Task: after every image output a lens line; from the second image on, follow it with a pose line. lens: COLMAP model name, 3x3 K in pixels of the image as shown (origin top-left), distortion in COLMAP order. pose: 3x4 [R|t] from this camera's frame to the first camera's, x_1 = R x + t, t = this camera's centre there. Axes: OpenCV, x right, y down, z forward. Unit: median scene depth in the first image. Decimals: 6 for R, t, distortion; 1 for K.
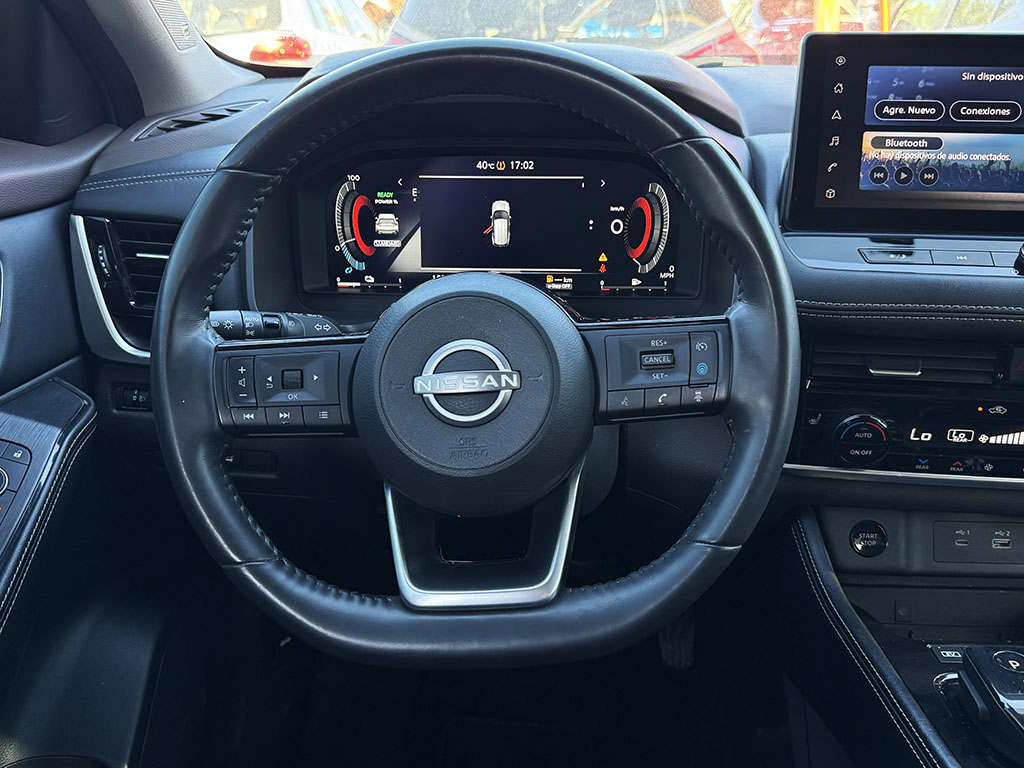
lens RADIAL K [[985.4, 0, 513.7], [0, 985.4, 386.3], [0, 0, 1]] dist [0.005503, 0.000000]
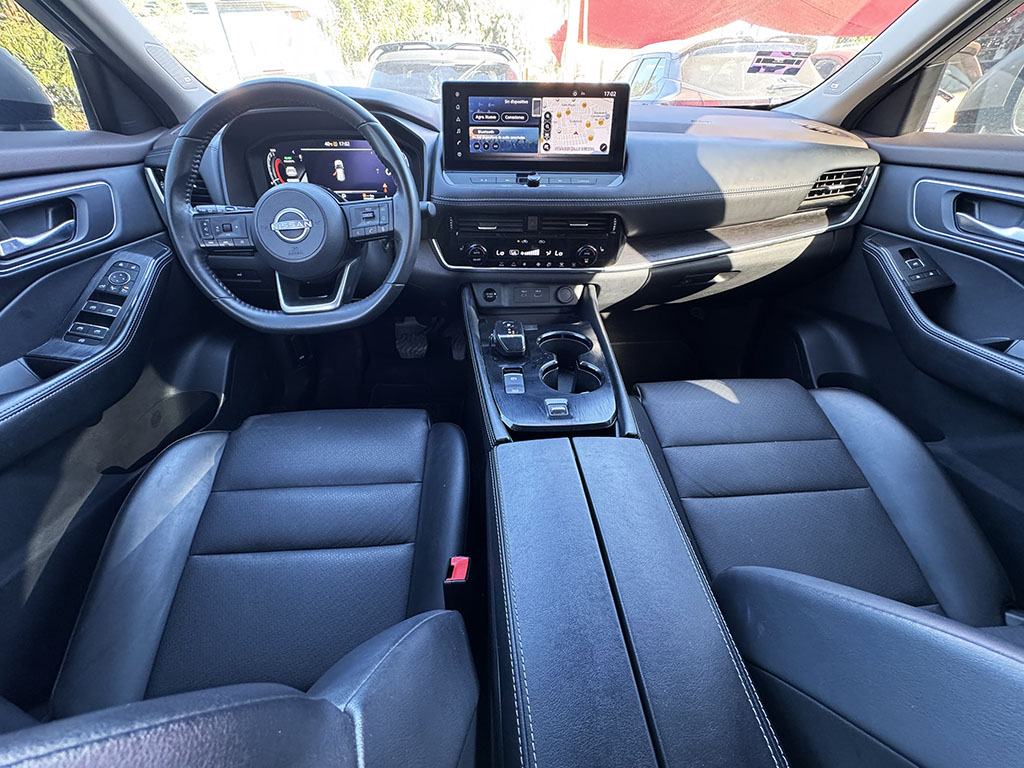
lens RADIAL K [[408.7, 0, 508.5], [0, 408.7, 382.3], [0, 0, 1]] dist [-0.002845, -0.000688]
pose [[0.991331, -0.063319, 0.115126, 0.252831], [0.031641, 0.965478, 0.258557, 0.092642], [-0.127523, -0.252673, 0.959111, -0.156675]]
